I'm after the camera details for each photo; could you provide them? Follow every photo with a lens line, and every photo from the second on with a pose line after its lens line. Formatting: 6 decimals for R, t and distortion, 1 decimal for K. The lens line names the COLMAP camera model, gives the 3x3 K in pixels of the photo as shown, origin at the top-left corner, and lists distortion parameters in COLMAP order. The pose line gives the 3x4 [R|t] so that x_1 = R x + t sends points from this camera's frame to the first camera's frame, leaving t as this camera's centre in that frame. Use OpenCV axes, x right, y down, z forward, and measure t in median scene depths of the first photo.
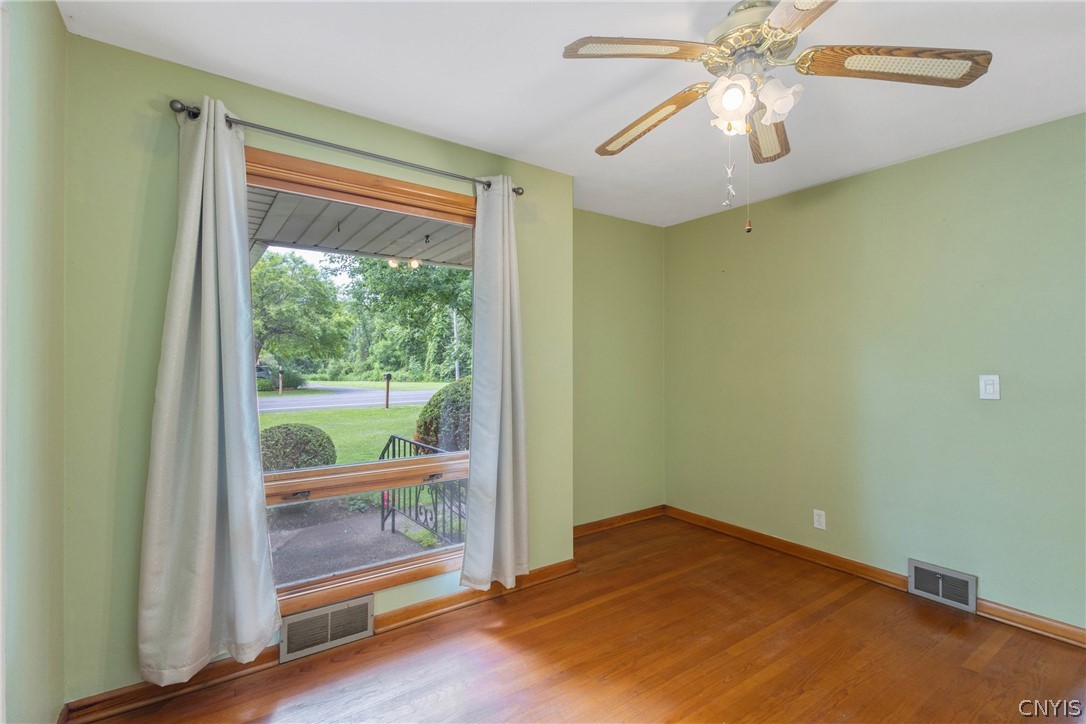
lens RADIAL K [[499.0, 0, 532.8], [0, 499.0, 362.6], [0, 0, 1]] dist [0.002161, 0.000442]
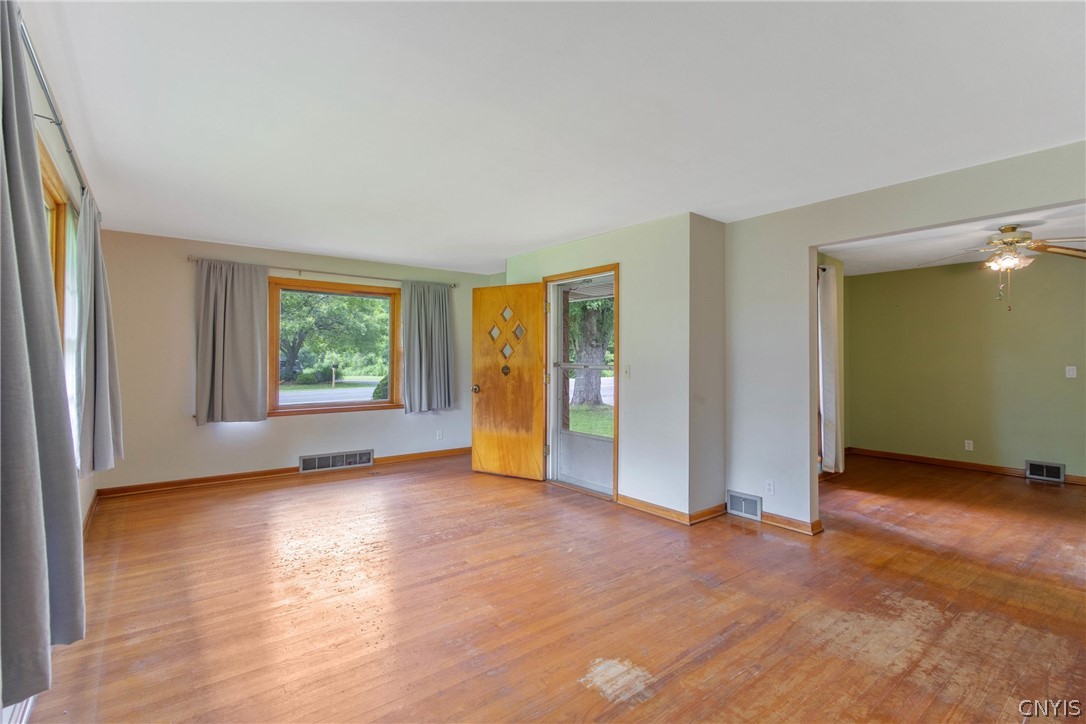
lens RADIAL K [[493.6, 0, 540.7], [0, 493.6, 353.2], [0, 0, 1]] dist [0.000584, 0.000235]
pose [[0.999269, 0.003607, 0.038058, -1.295745], [-0.003244, 0.999949, -0.009613, -0.002240], [-0.038091, 0.009483, 0.999229, -0.917315]]
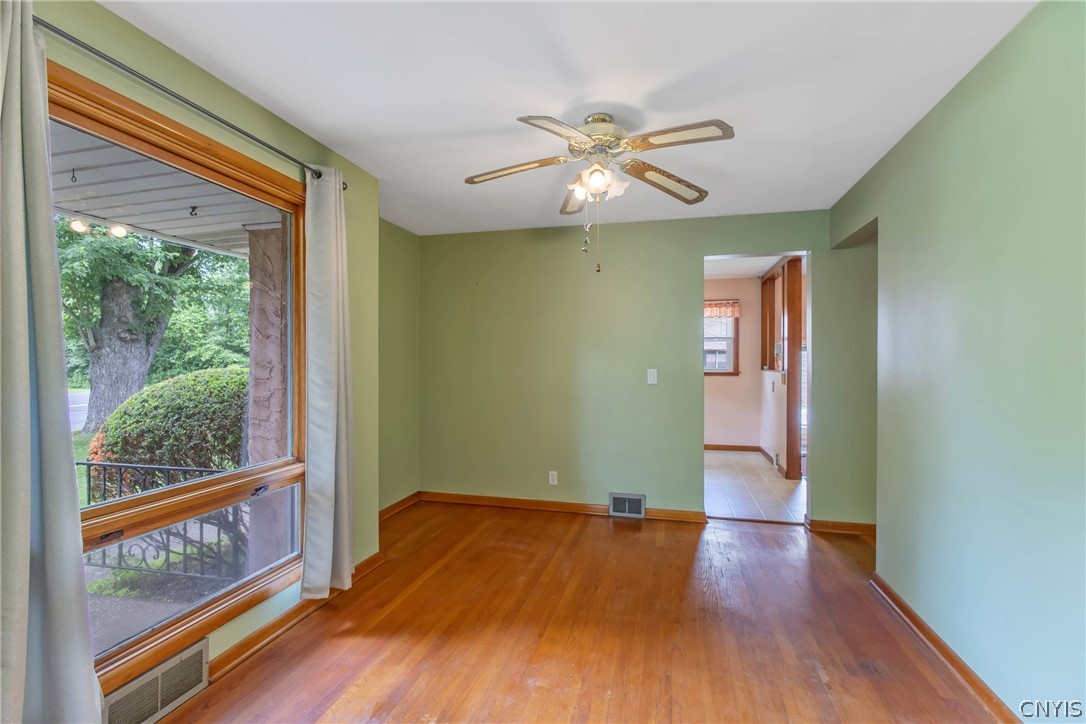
lens RADIAL K [[498.3, 0, 543.0], [0, 498.3, 362.0], [0, 0, 1]] dist [-0.002813, 0.000524]
pose [[0.763066, -0.001271, 0.646319, -0.375737], [-0.002351, 0.999986, 0.004743, -0.003709], [-0.646316, -0.005139, 0.763053, -0.000727]]
